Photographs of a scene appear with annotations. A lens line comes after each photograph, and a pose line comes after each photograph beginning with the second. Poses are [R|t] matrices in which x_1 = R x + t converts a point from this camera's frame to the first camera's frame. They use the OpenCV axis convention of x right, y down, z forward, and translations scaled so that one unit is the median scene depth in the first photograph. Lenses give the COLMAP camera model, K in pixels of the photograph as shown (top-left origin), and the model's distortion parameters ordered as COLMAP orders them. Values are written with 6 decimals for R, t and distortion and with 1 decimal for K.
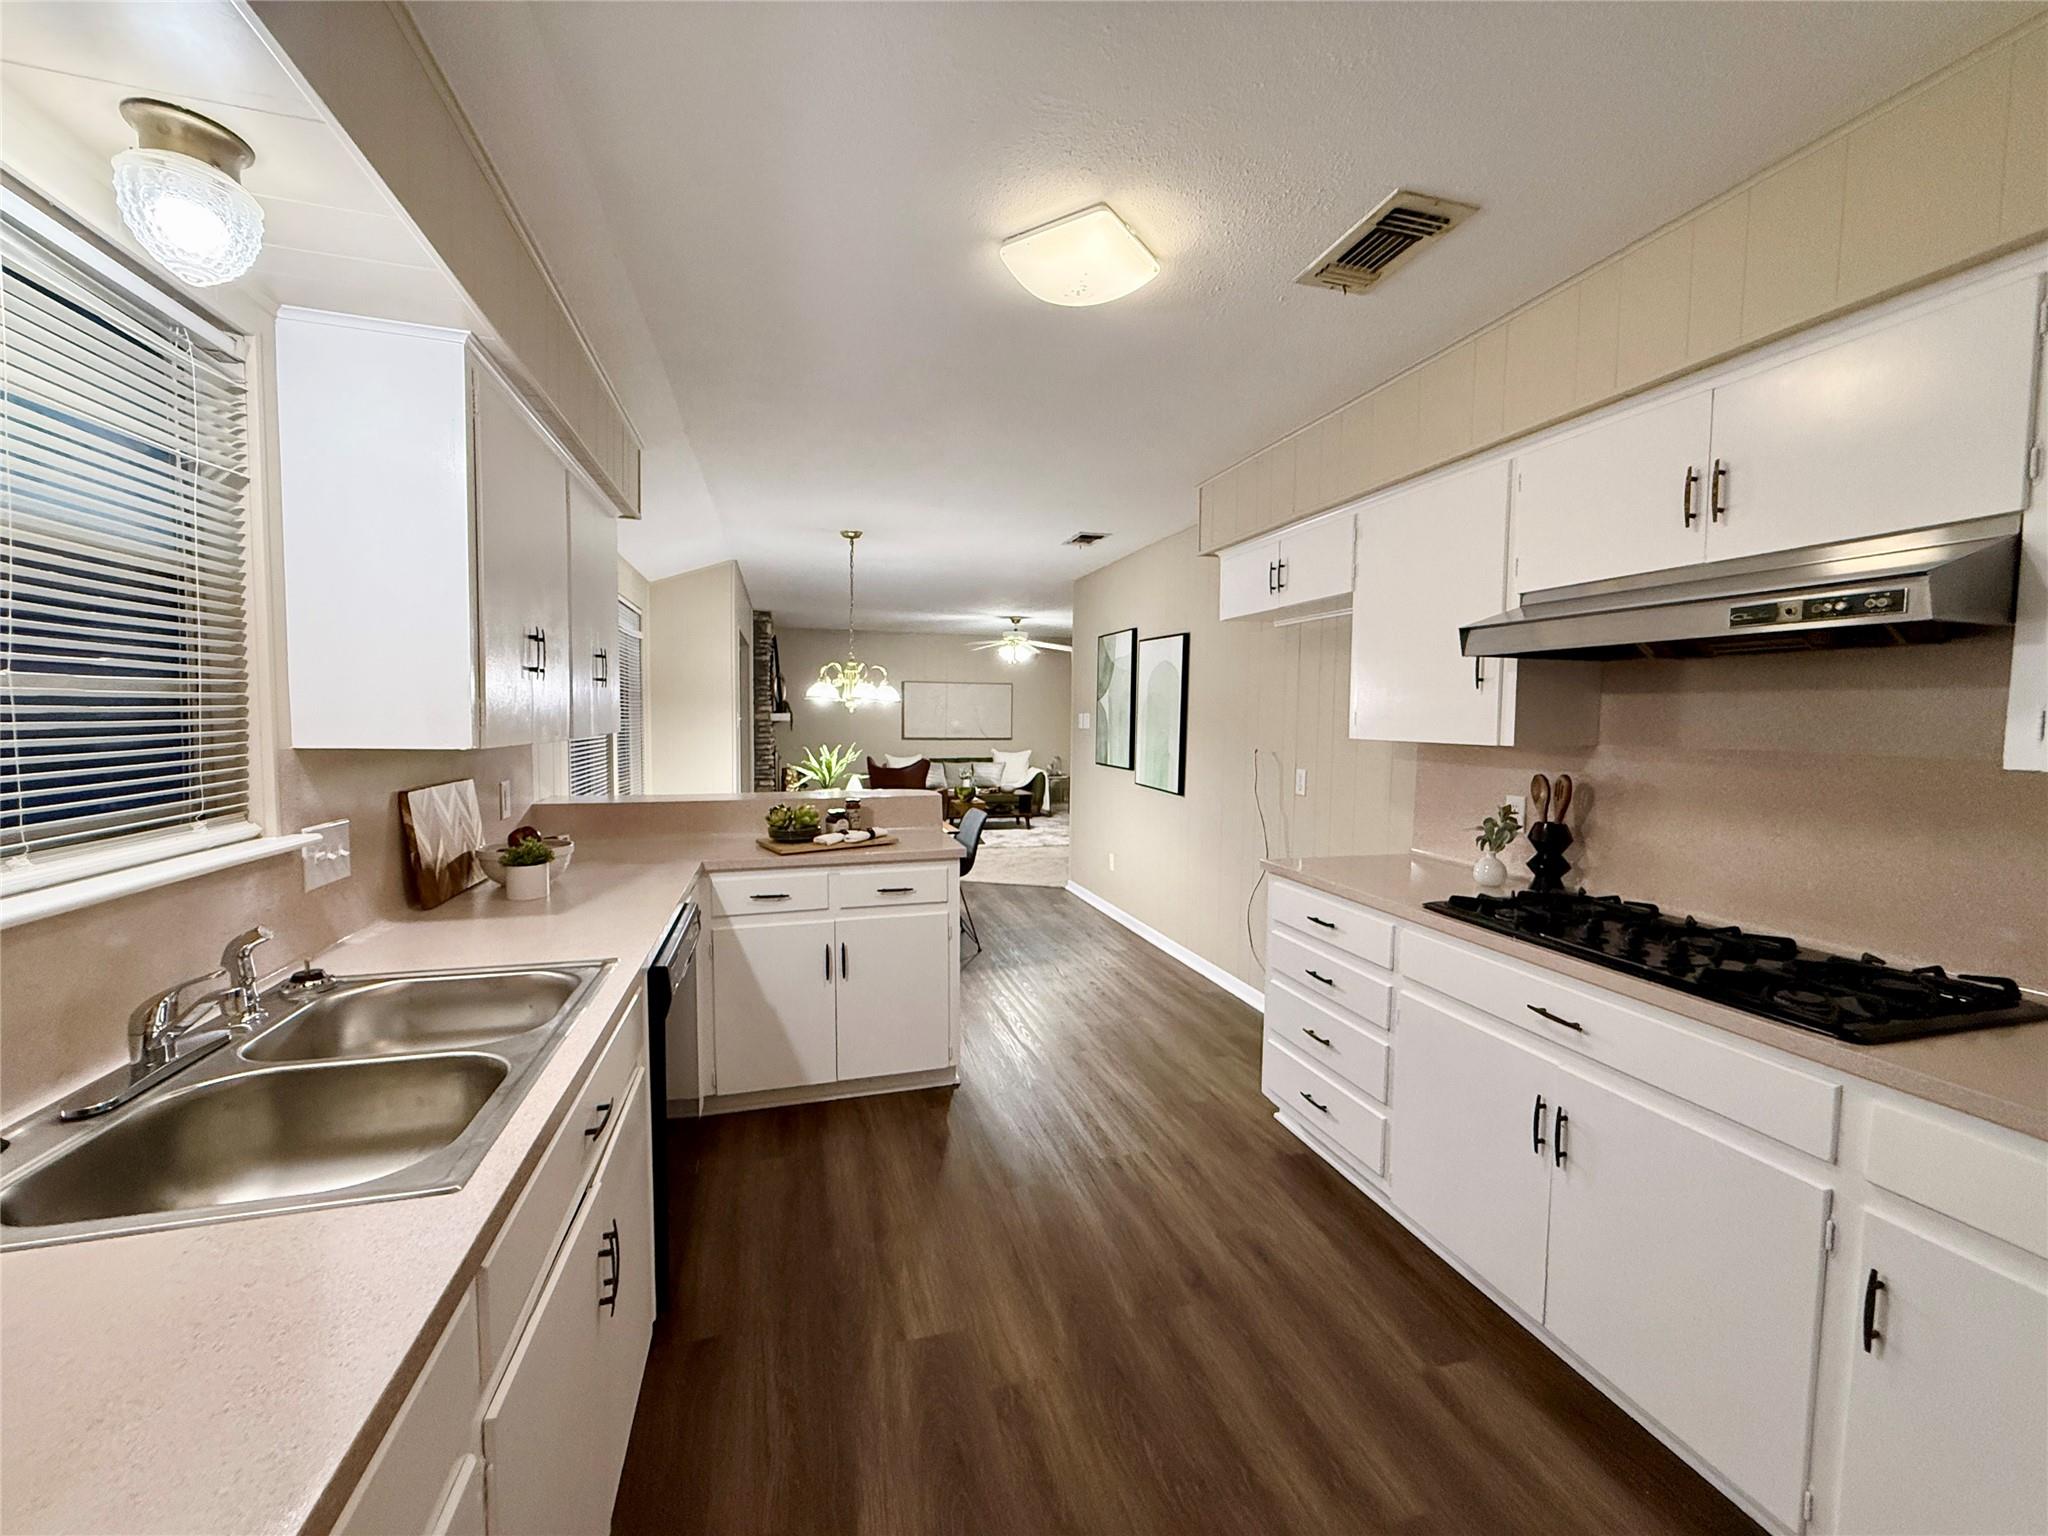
lens RADIAL K [[813.9, 0, 1025.6], [0, 813.9, 765.1], [0, 0, 1]] dist [-0.000158, 0.000488]
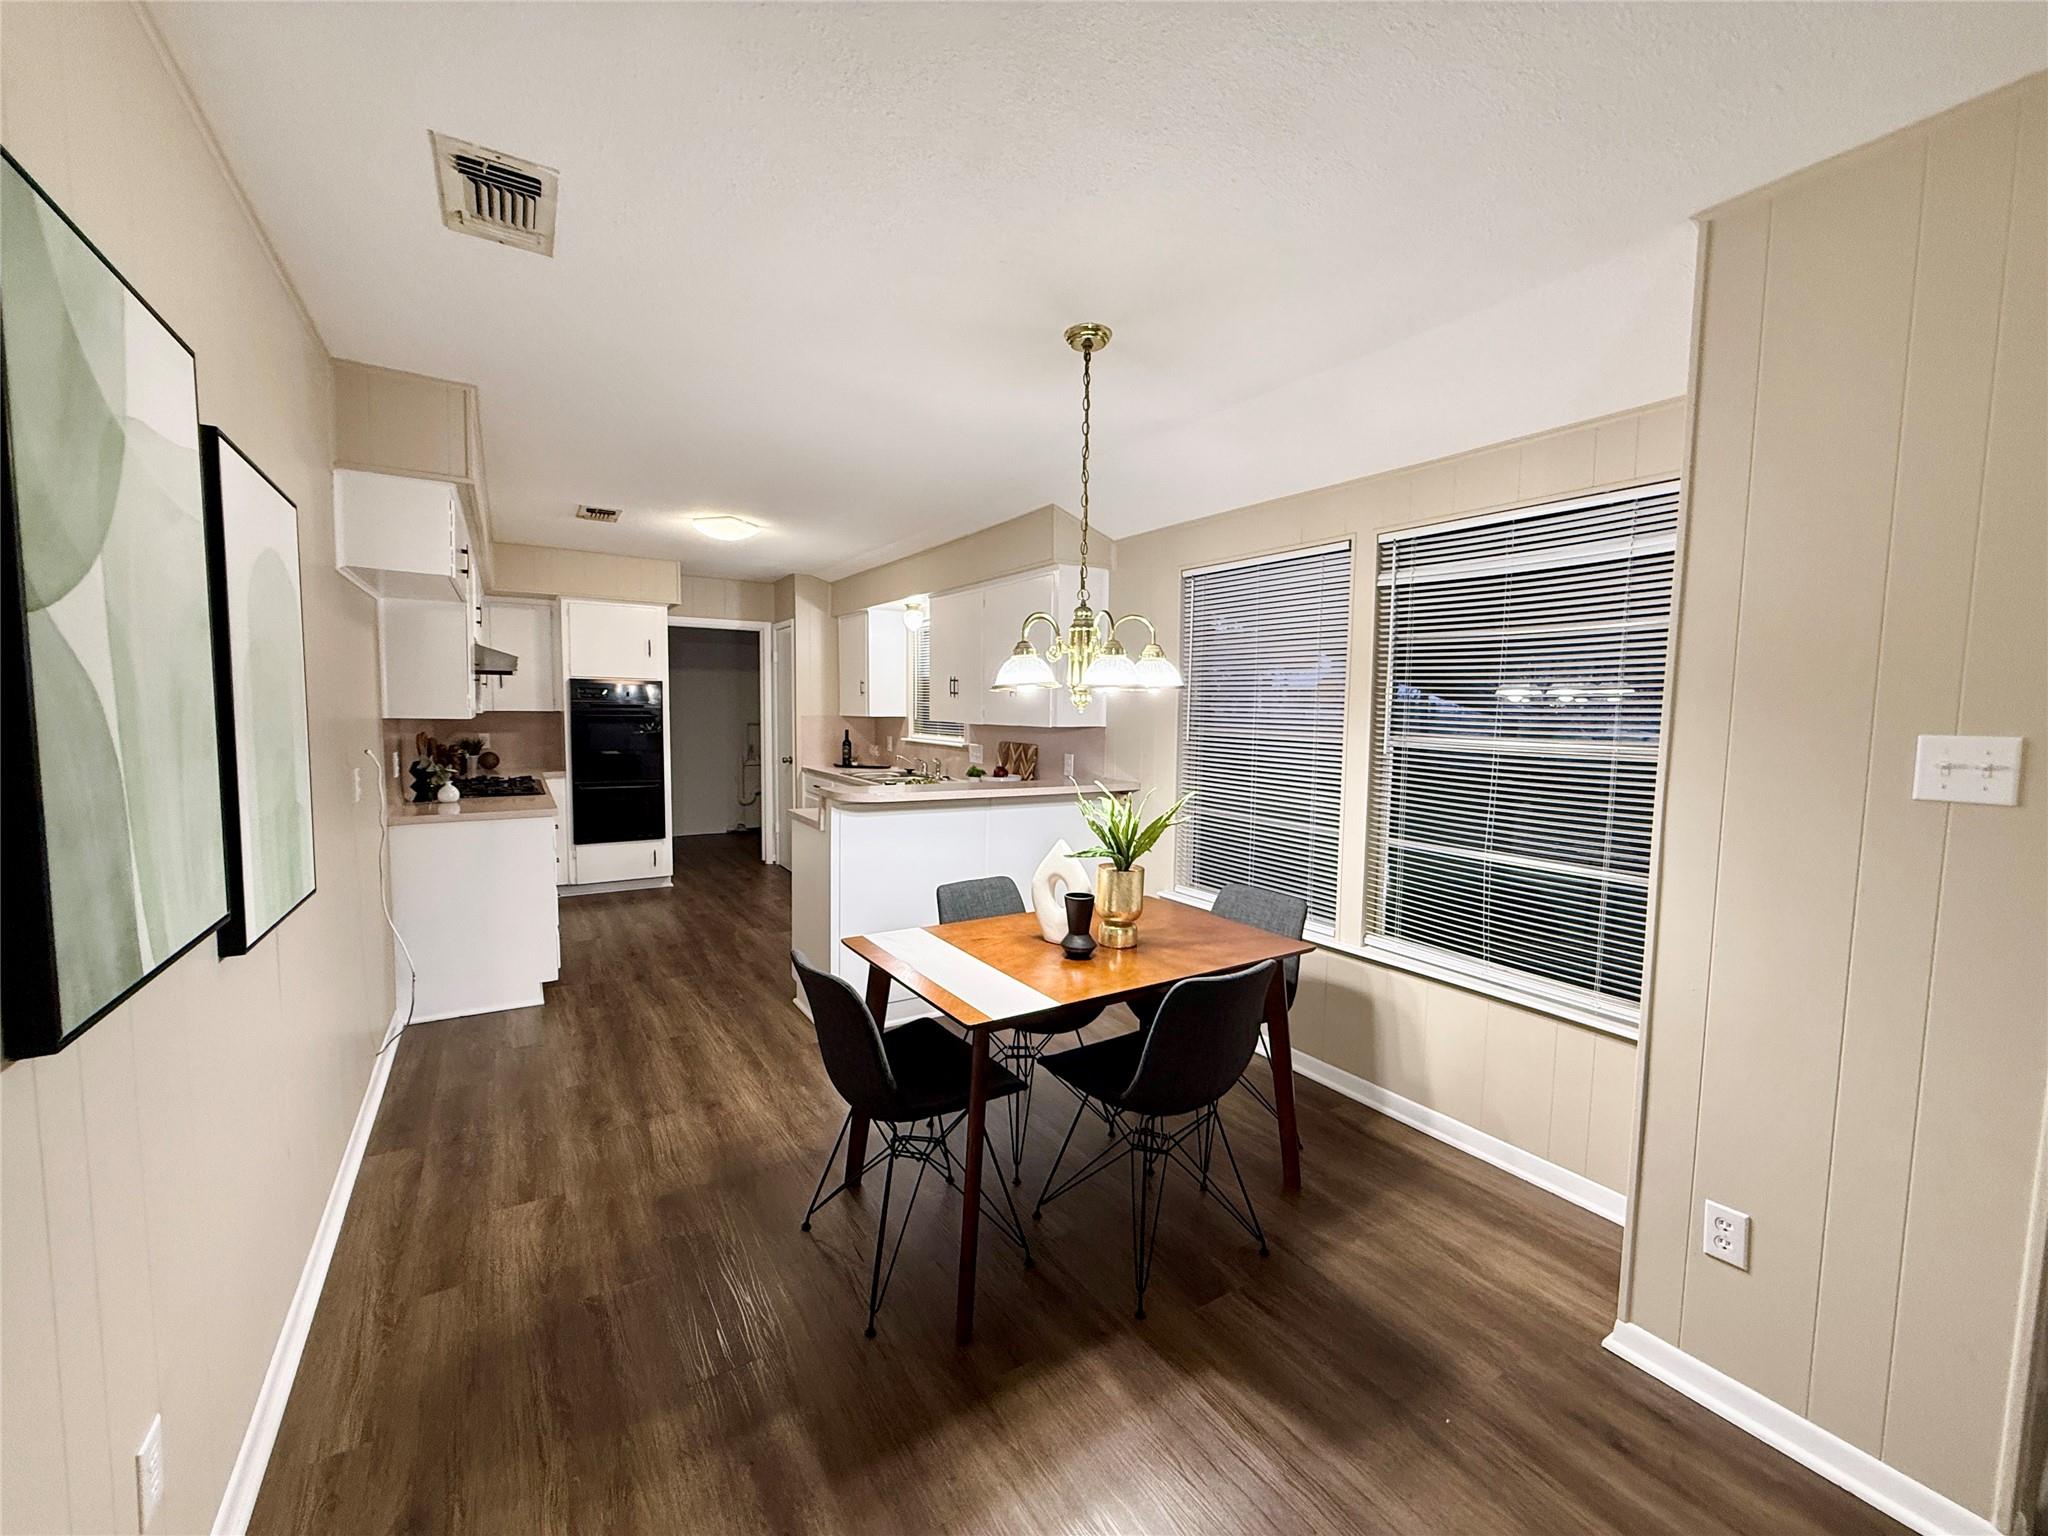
lens RADIAL K [[813.9, 0, 1024.4], [0, 813.9, 772.5], [0, 0, 1]] dist [-0.000158, 0.000488]
pose [[-0.959627, -0.003153, -0.281258, -0.044878], [-0.042847, 0.989906, 0.135092, -0.095287], [0.277993, 0.141688, -0.950076, 1.493606]]
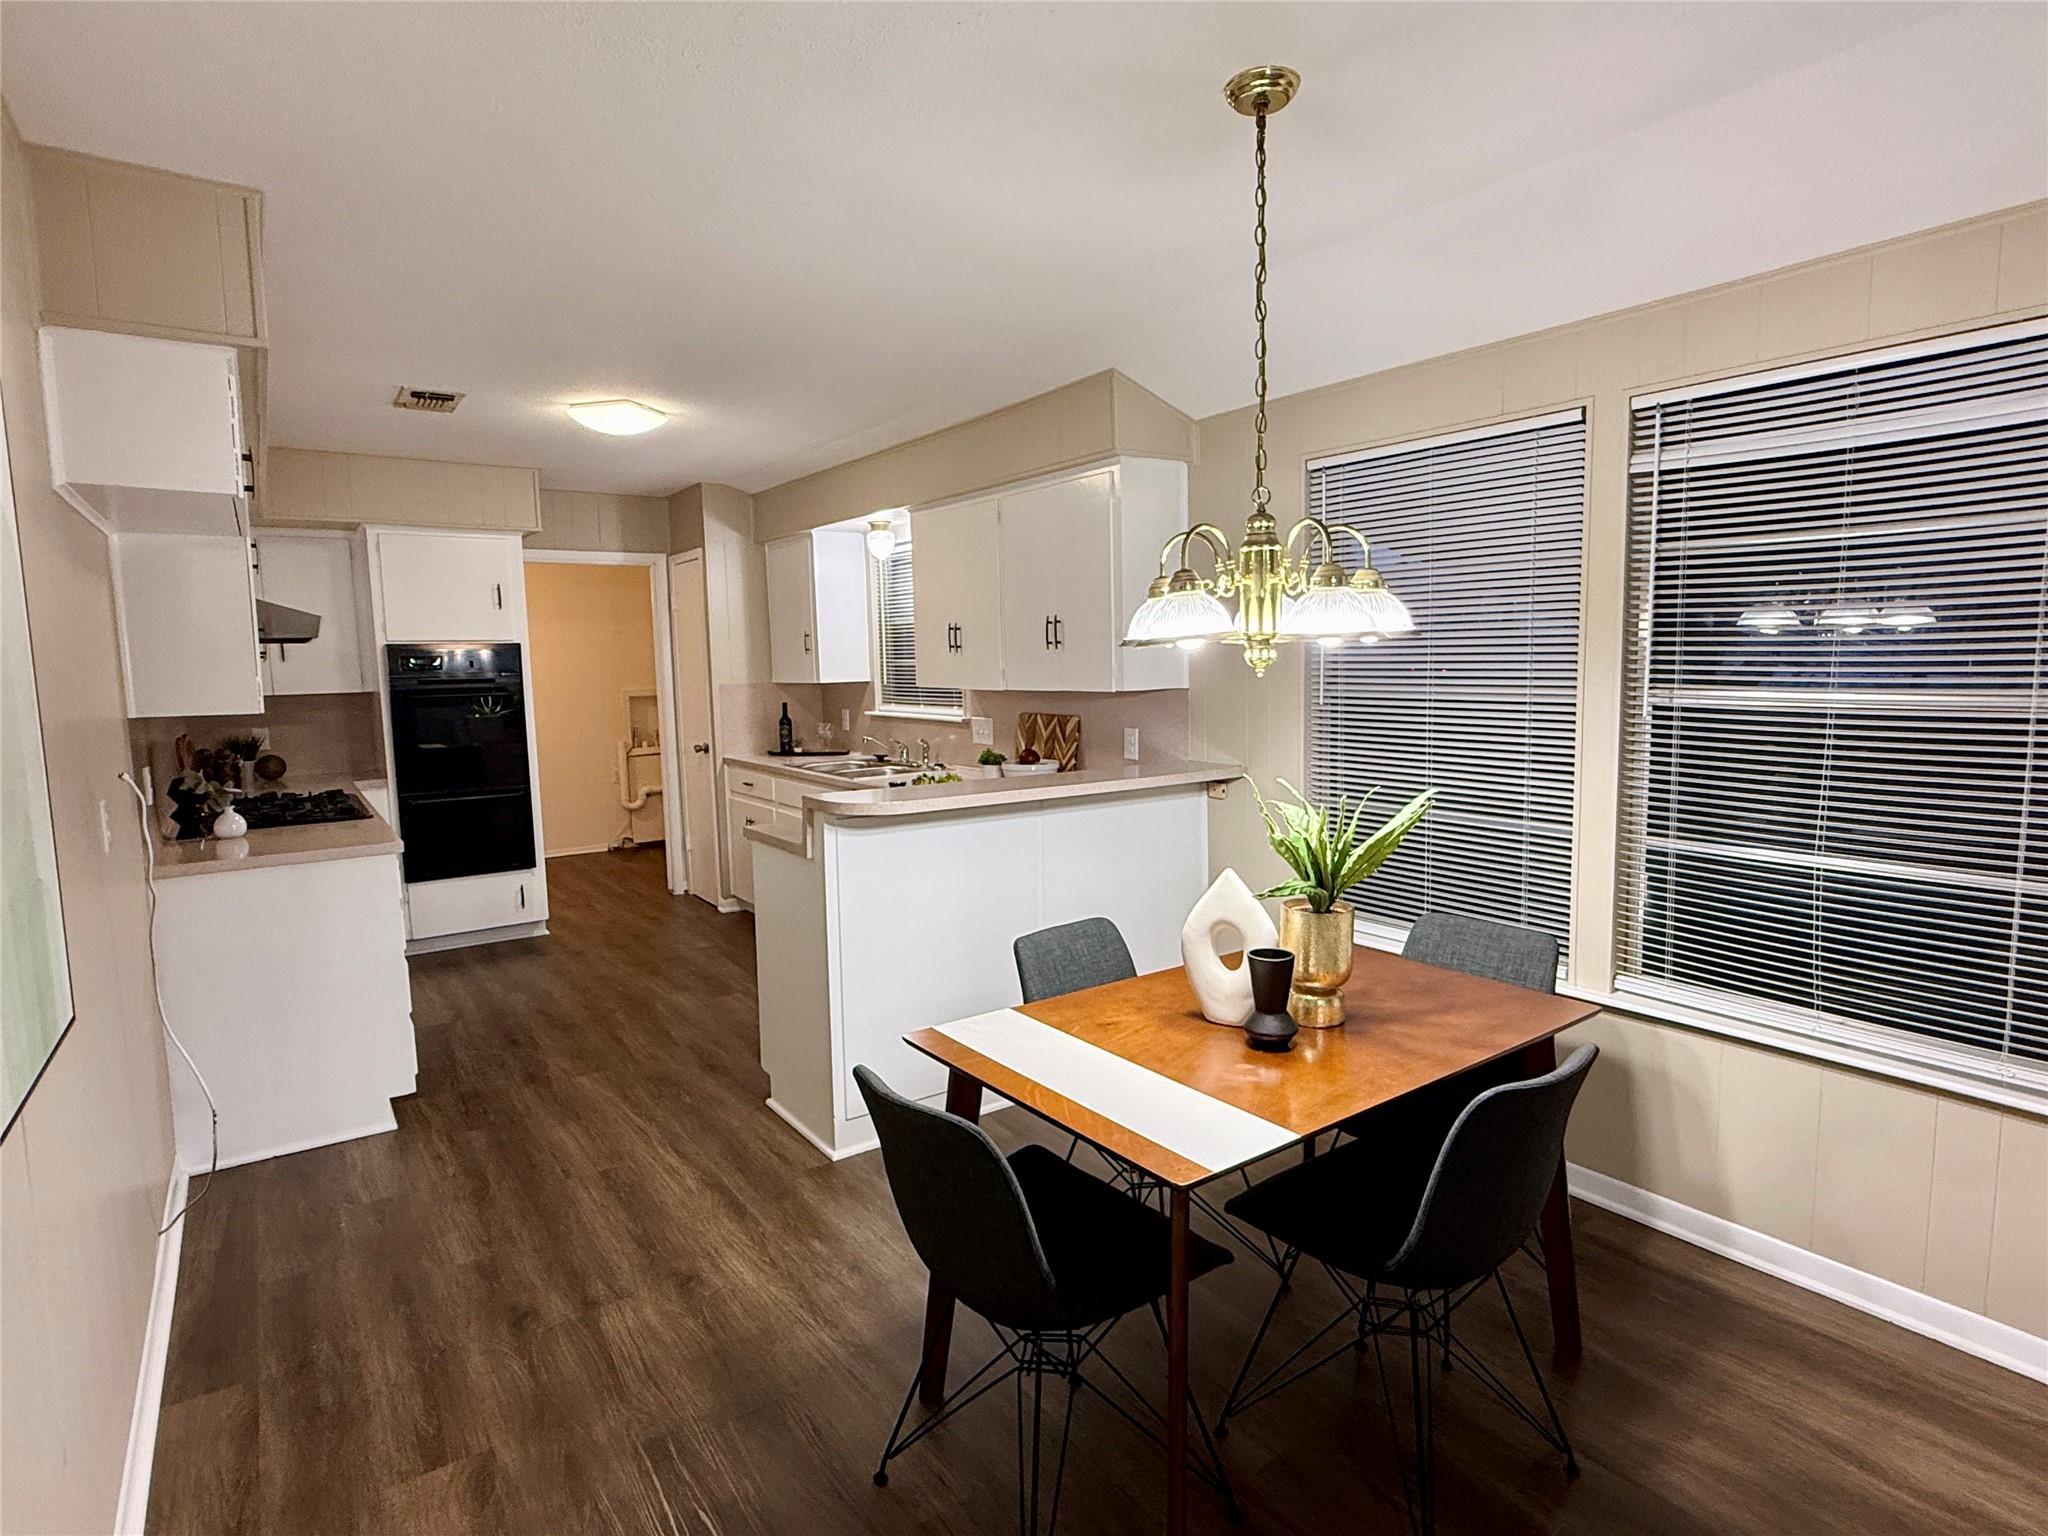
lens RADIAL K [[1076.4, 0, 1028.2], [0, 1076.4, 776.1], [0, 0, 1]] dist [0.002468, -0.001440]
pose [[-0.942884, 0.044228, -0.330172, 0.013930], [-0.011037, 0.986456, 0.163657, -0.096025], [0.332939, 0.157953, -0.929625, 1.403260]]
